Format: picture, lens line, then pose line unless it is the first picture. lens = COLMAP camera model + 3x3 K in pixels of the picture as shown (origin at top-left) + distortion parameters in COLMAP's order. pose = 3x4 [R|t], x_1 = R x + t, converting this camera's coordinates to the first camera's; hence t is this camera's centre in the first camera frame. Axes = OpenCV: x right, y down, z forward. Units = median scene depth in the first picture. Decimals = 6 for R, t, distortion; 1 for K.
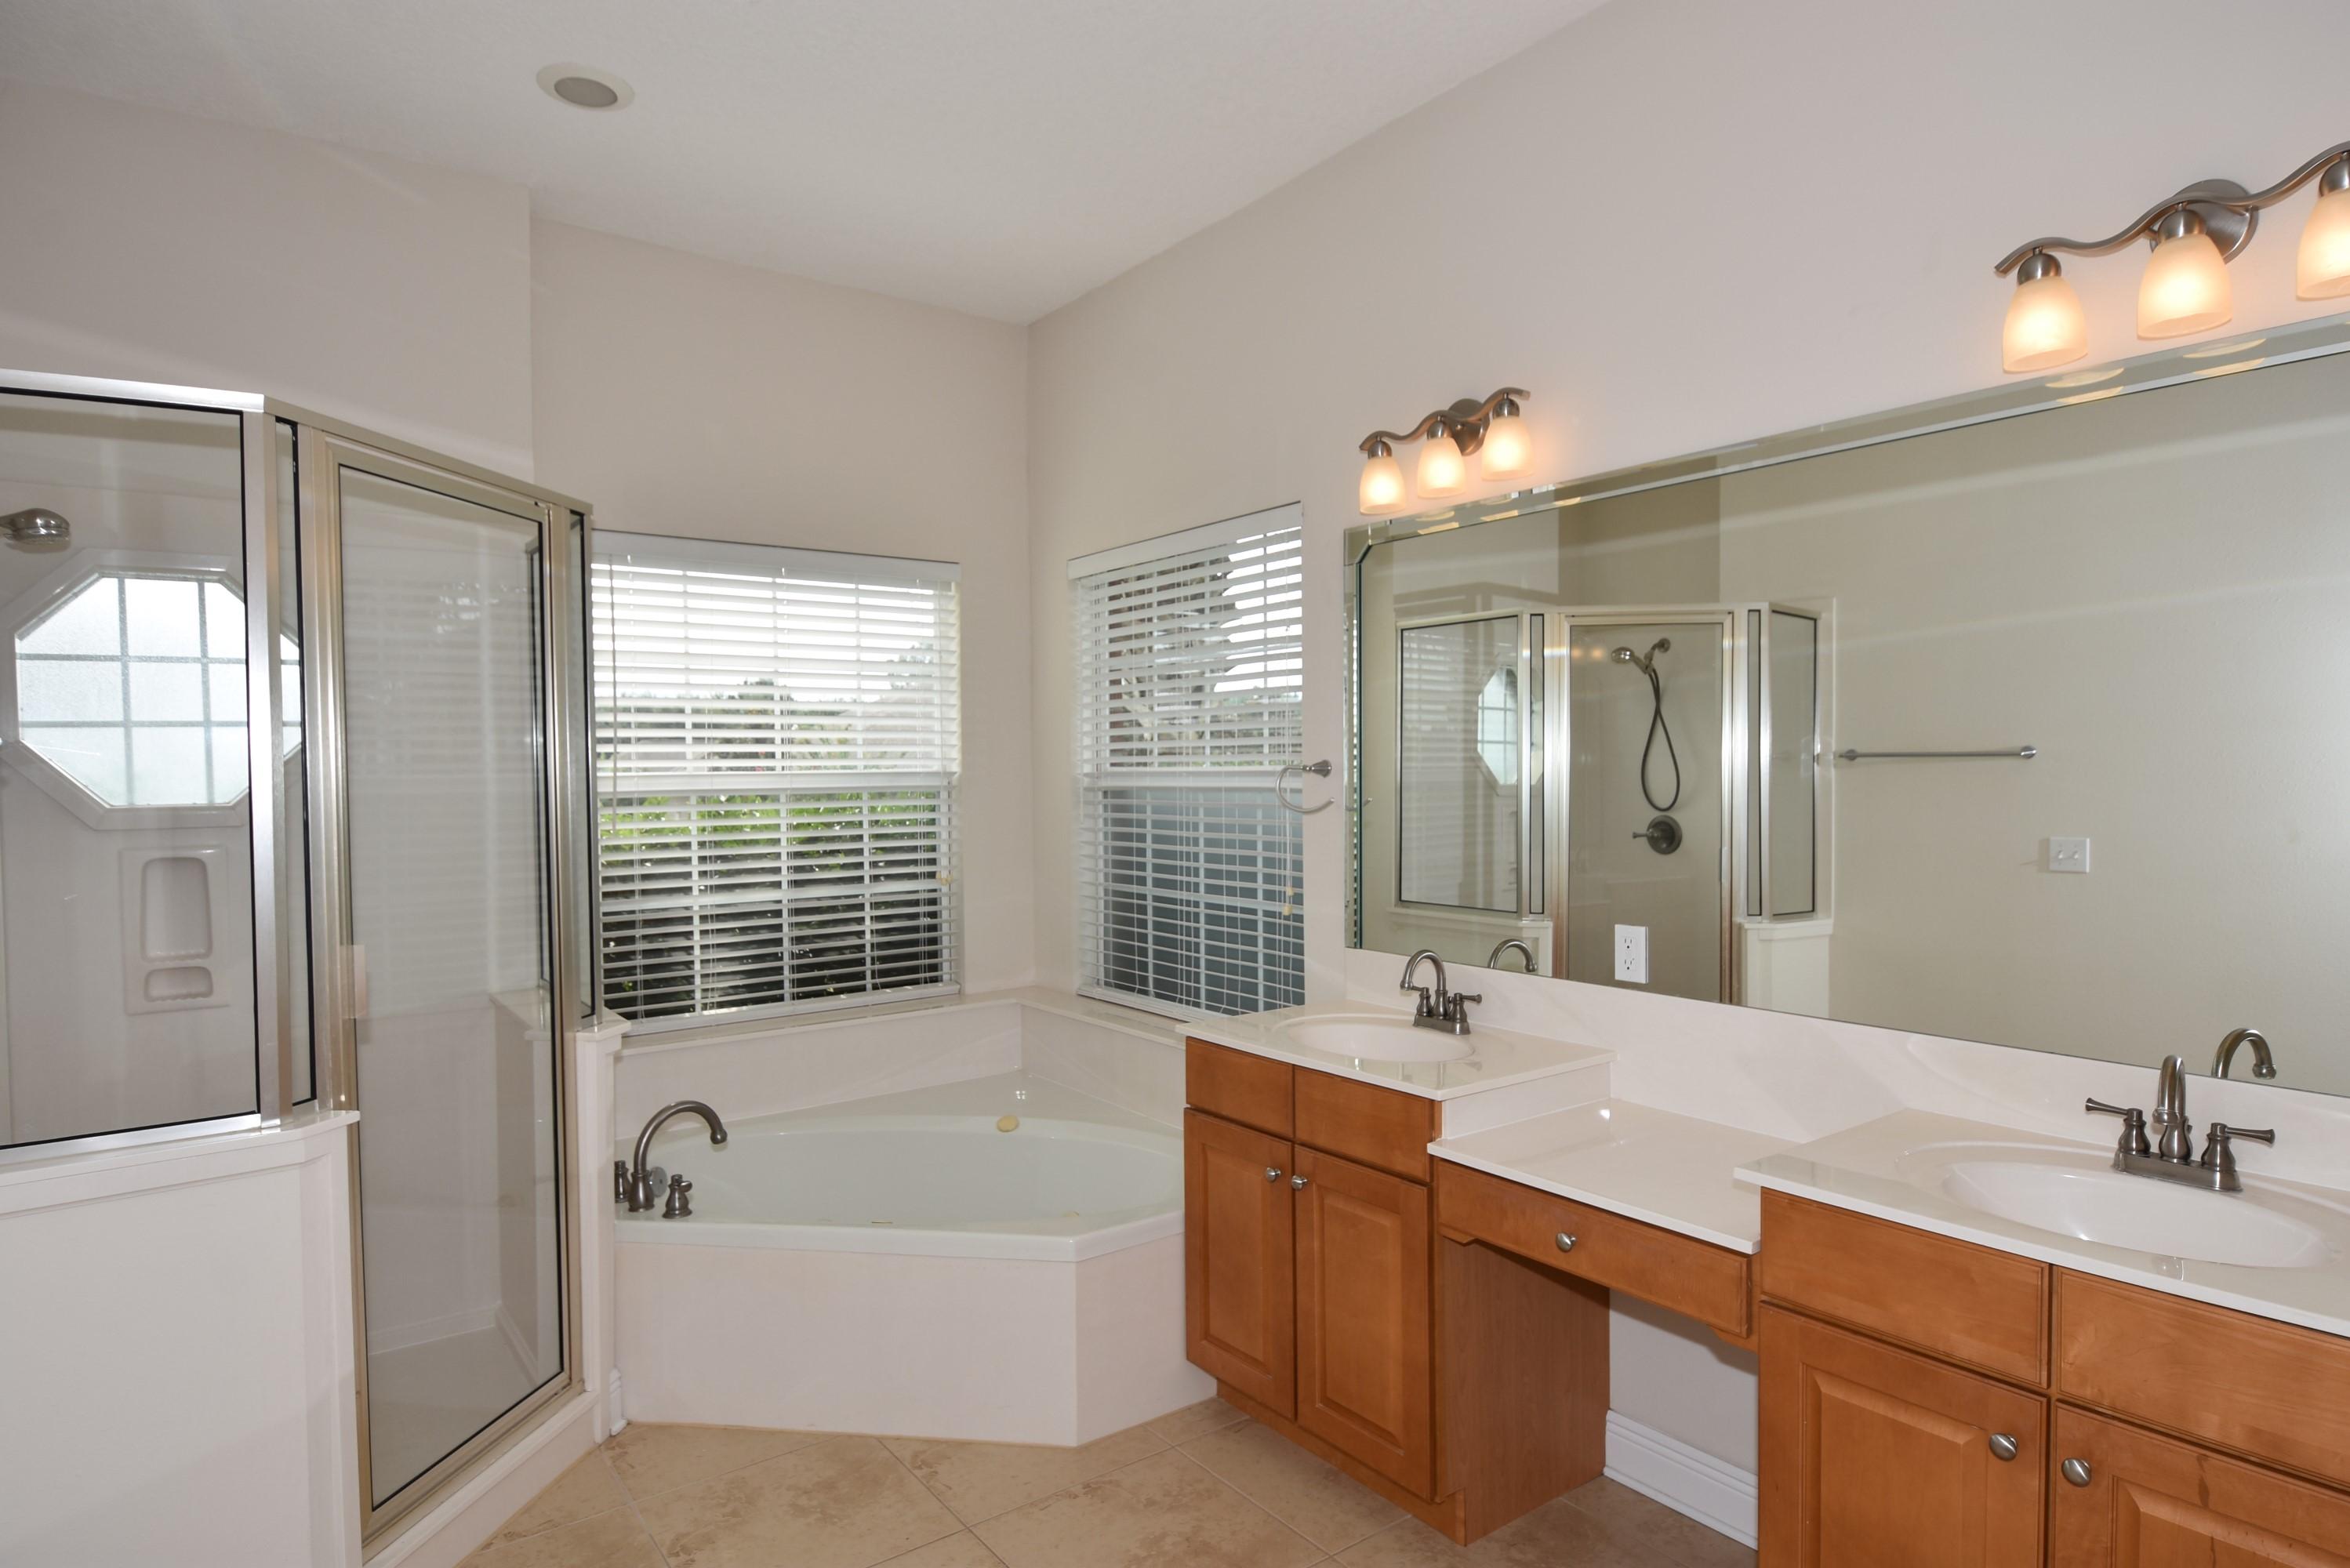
lens RADIAL K [[1323.5, 0, 1176.3], [0, 1323.5, 779.4], [0, 0, 1]] dist [0.015052, -0.002406]
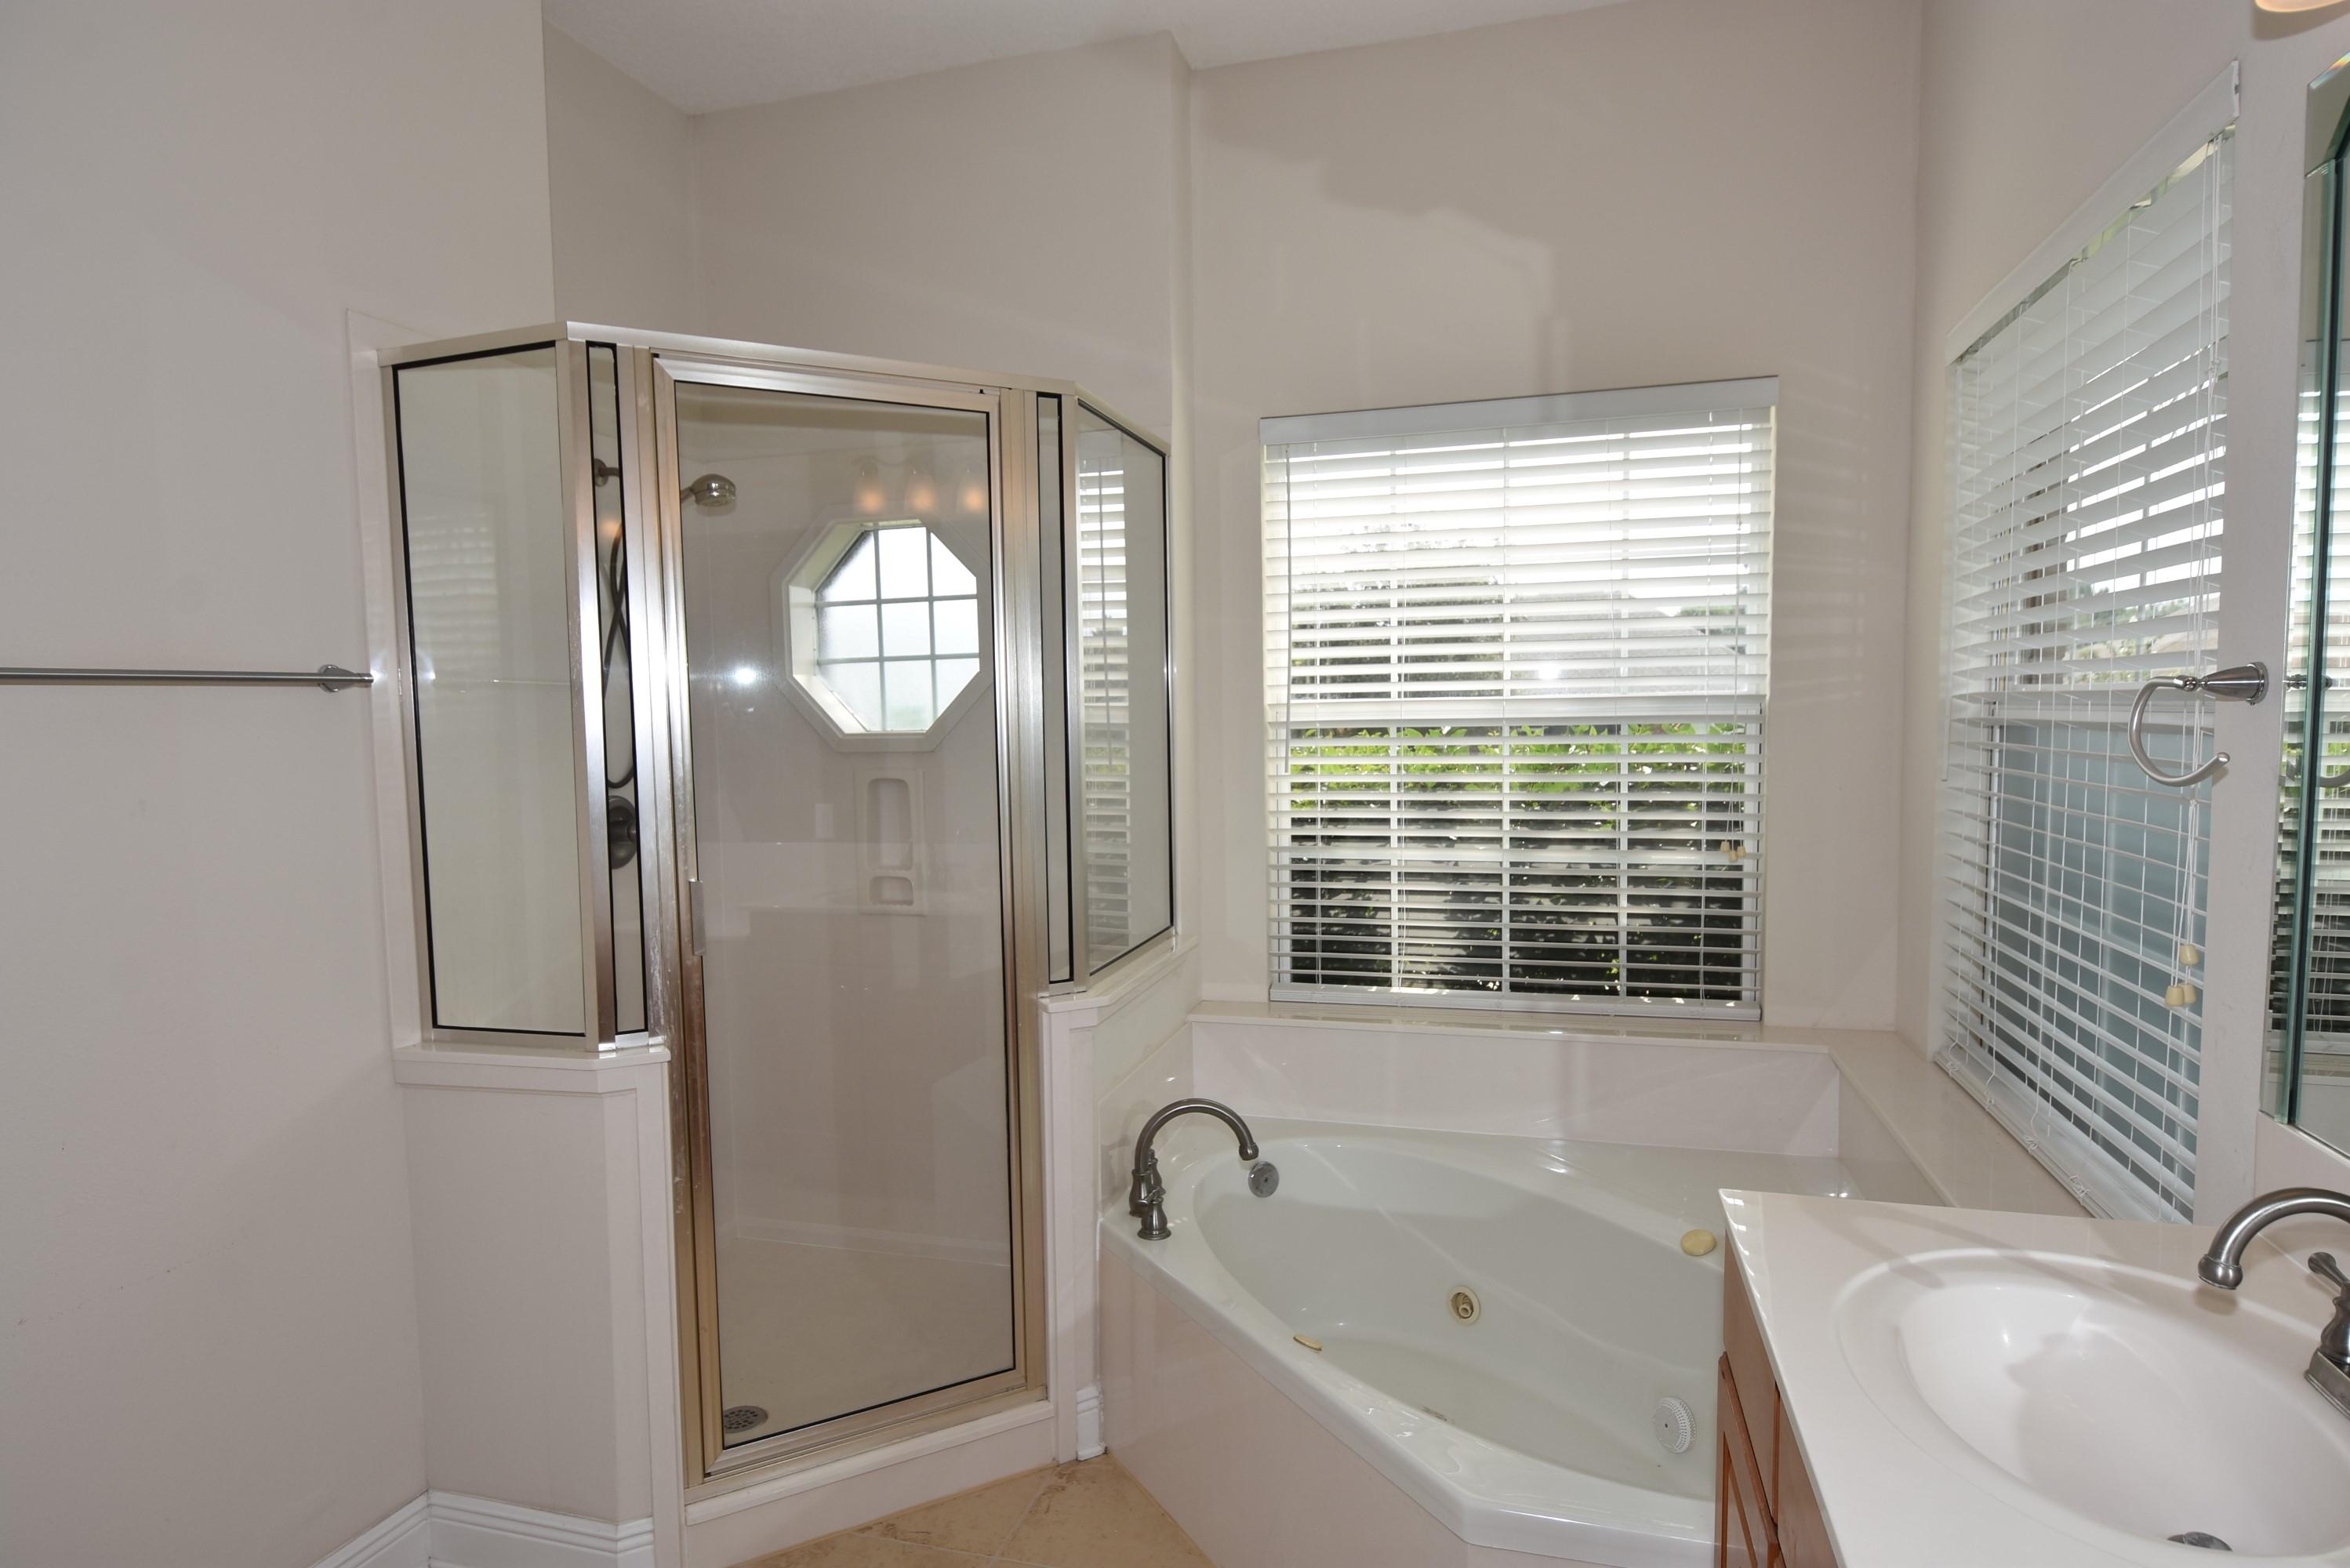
lens RADIAL K [[1323.5, 0, 1172.8], [0, 1323.5, 795.0], [0, 0, 1]] dist [0.015052, -0.002406]
pose [[0.607713, 0.052482, -0.792420, 0.200466], [0.003048, 0.997652, 0.068413, -0.001841], [0.794151, -0.043991, 0.606127, 0.382695]]
